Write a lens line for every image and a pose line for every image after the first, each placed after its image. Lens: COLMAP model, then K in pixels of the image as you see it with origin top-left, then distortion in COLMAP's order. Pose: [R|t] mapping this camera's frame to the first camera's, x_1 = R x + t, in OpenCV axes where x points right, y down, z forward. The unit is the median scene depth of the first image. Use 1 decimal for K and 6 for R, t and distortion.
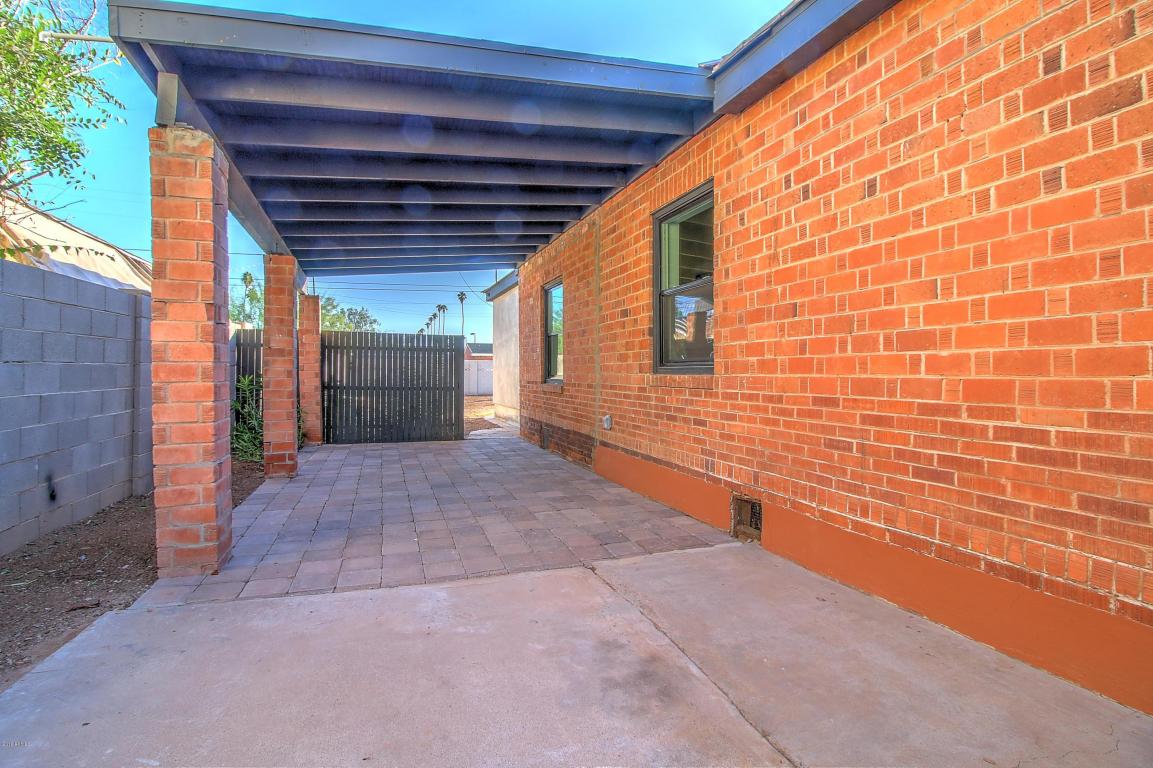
lens RADIAL K [[538.0, 0, 575.2], [0, 538.0, 379.5], [0, 0, 1]] dist [-0.004723, -0.011581]
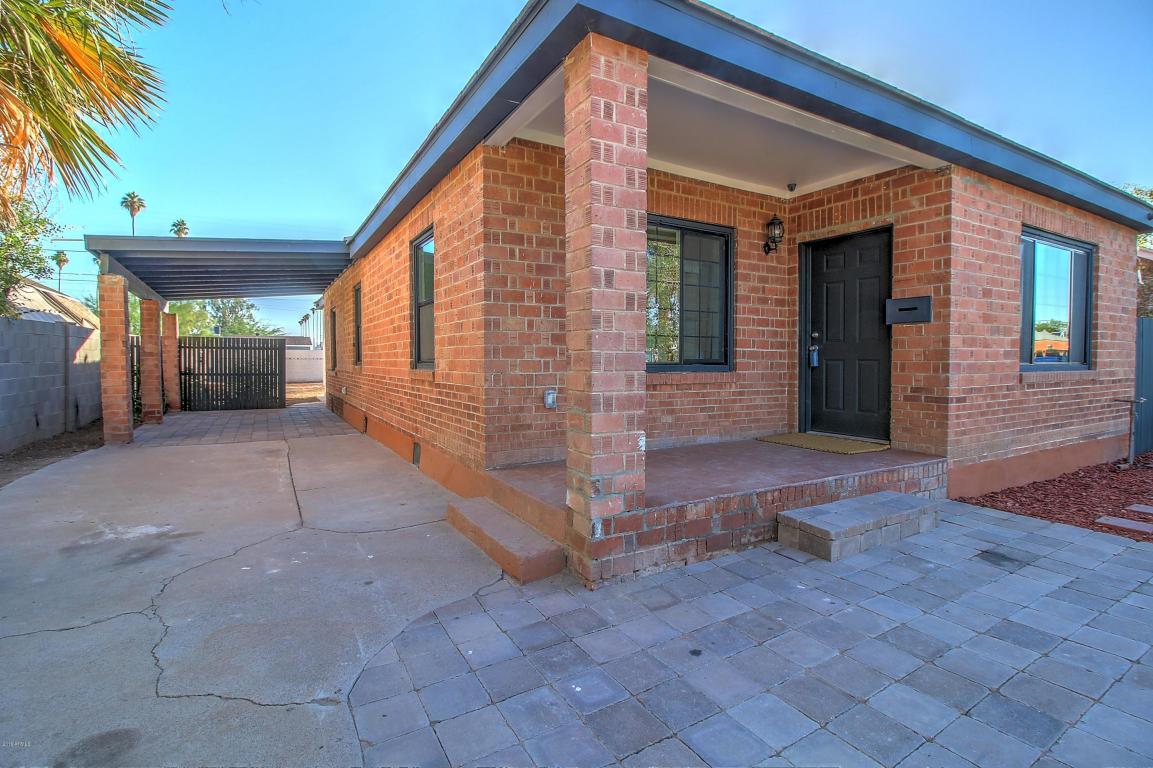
lens RADIAL K [[538.0, 0, 575.9], [0, 538.0, 377.1], [0, 0, 1]] dist [-0.004723, -0.011581]
pose [[0.983609, -0.008620, 0.180107, 0.528490], [0.005032, 0.999780, 0.020369, -0.002815], [-0.180243, -0.019129, 0.983436, -1.017018]]
